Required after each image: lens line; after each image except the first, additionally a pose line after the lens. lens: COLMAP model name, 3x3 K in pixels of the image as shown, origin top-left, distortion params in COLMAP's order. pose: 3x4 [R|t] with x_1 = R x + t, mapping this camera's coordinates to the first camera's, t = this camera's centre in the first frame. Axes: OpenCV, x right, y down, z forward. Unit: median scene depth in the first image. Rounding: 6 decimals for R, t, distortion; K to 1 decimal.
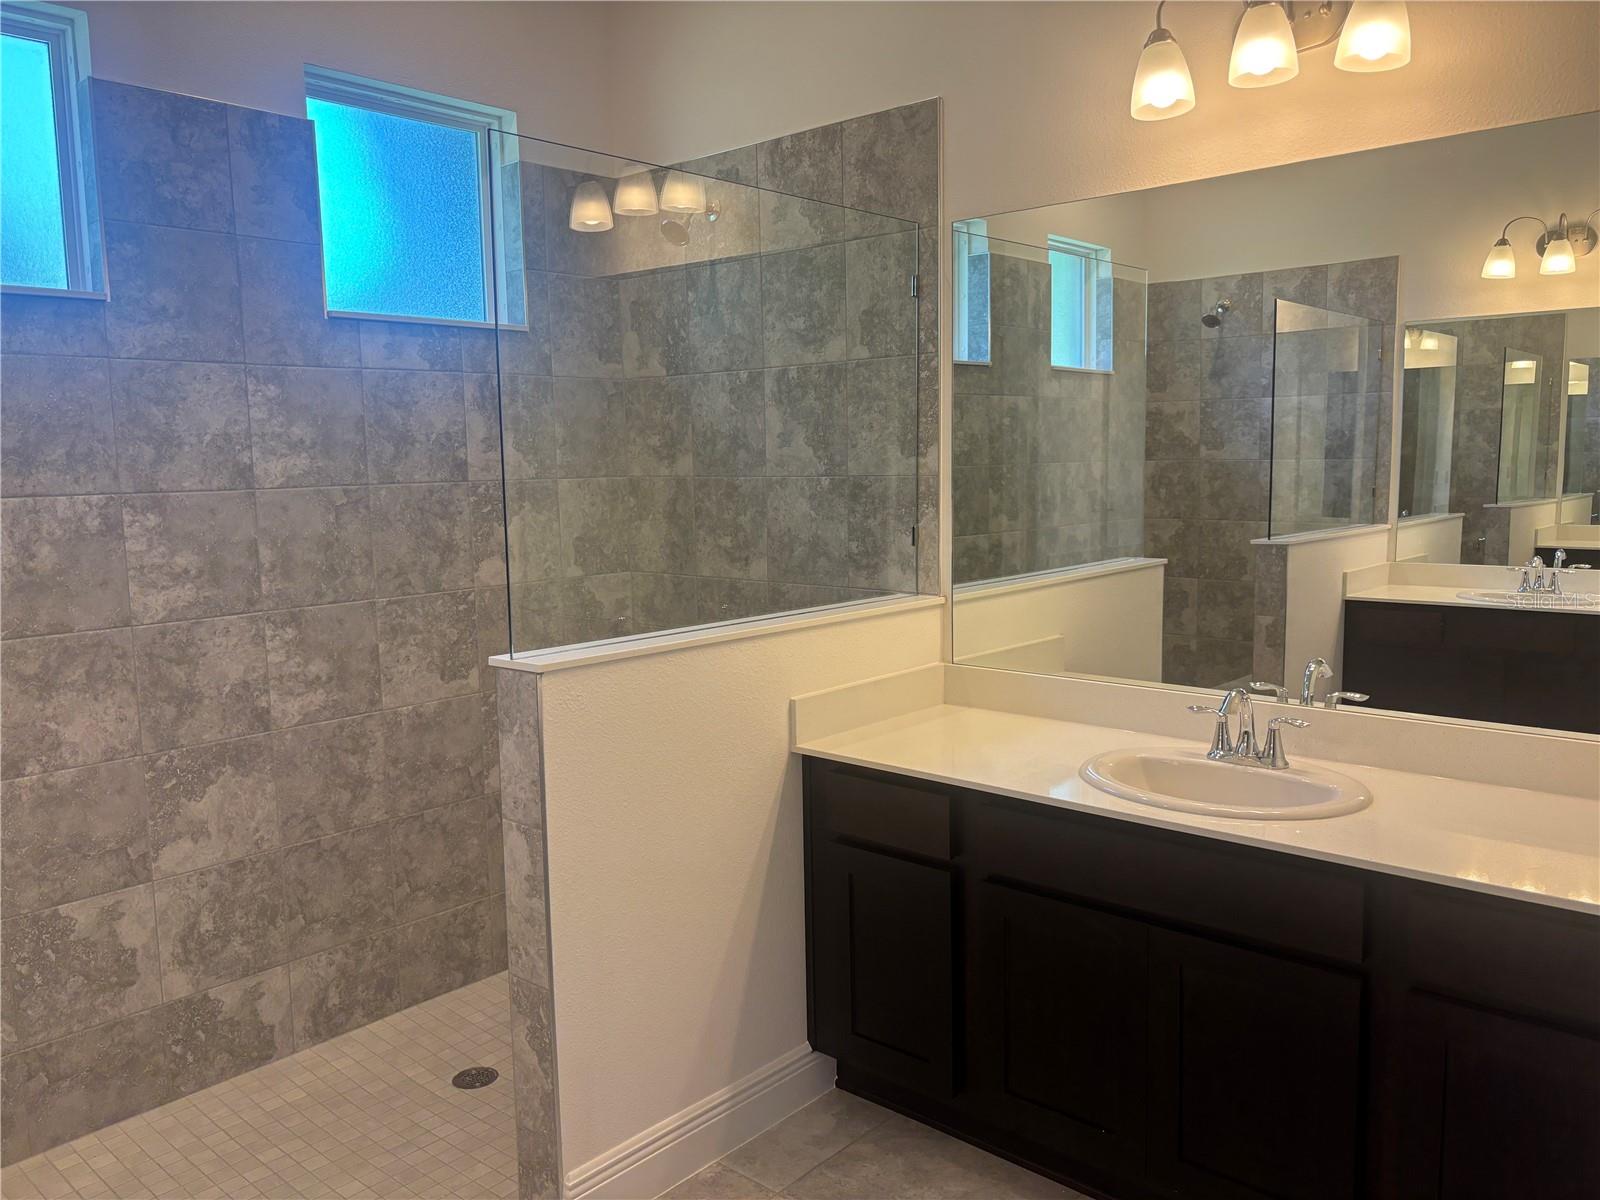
lens RADIAL K [[1216.3, 0, 800.0], [0, 1216.3, 600.0], [0, 0, 1]] dist [-0.003234, -0.006204]
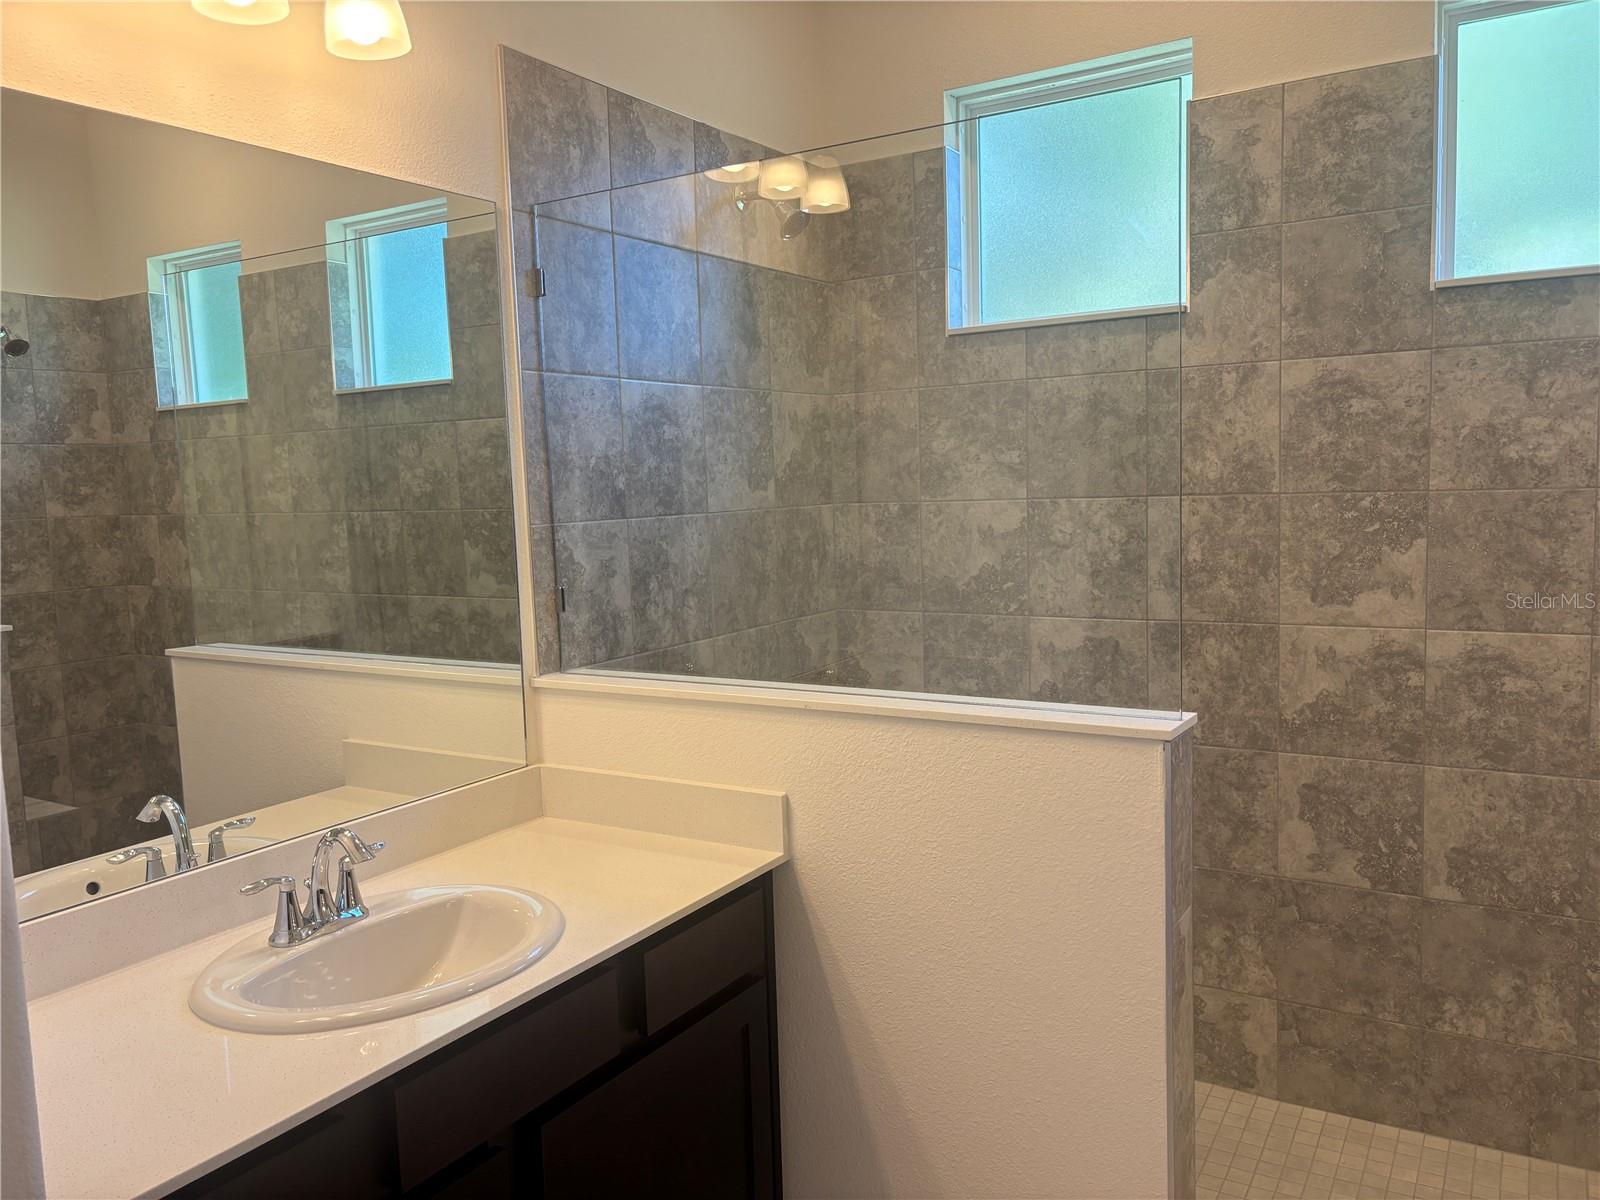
lens RADIAL K [[1214.5, 0, 798.7], [0, 1214.5, 606.8], [0, 0, 1]] dist [0.051616, -0.064093]
pose [[0.175866, 0.118726, -0.977229, 0.870127], [-0.096177, 0.990024, 0.102972, -0.135619], [0.979705, 0.075878, 0.185530, 0.962967]]
